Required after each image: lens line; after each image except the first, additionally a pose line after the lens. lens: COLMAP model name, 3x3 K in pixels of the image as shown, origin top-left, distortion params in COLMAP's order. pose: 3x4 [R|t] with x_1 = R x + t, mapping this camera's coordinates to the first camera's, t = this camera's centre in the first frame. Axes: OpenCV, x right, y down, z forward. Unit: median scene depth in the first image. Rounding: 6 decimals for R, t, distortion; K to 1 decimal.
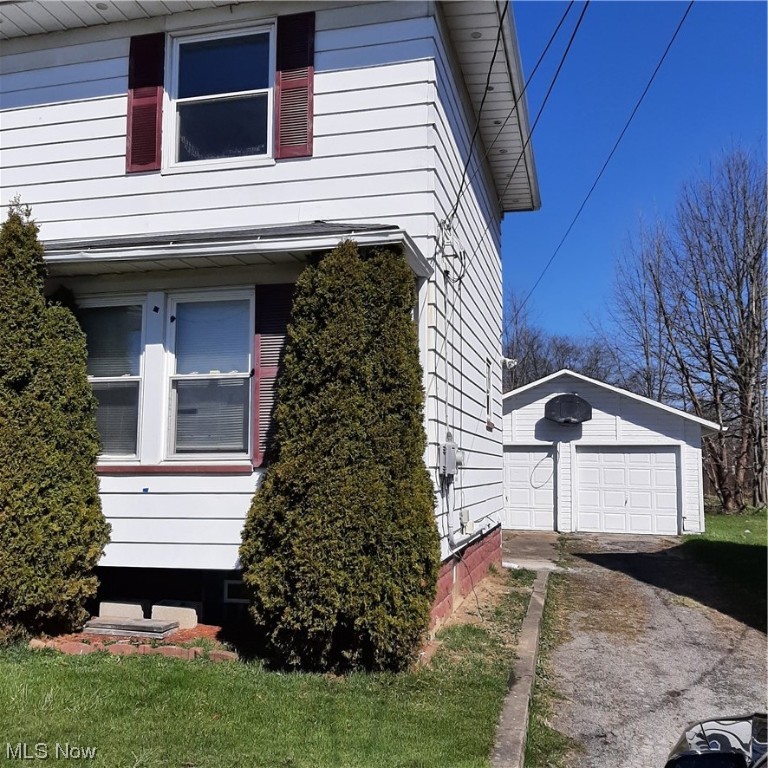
lens RADIAL K [[790.4, 0, 386.5], [0, 790.4, 373.9], [0, 0, 1]] dist [0.037974, 0.000000]
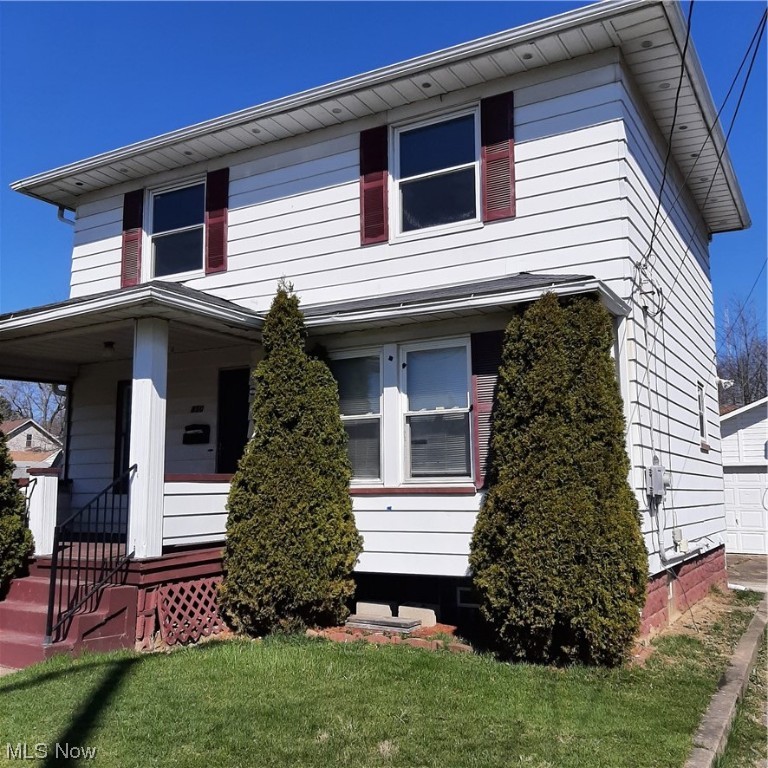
lens RADIAL K [[790.4, 0, 387.9], [0, 790.4, 373.3], [0, 0, 1]] dist [0.037974, 0.000000]
pose [[0.963492, -0.048739, -0.263263, 0.019629], [0.040606, 0.998517, -0.036252, -0.014307], [0.264639, 0.024239, 0.964043, -0.152535]]
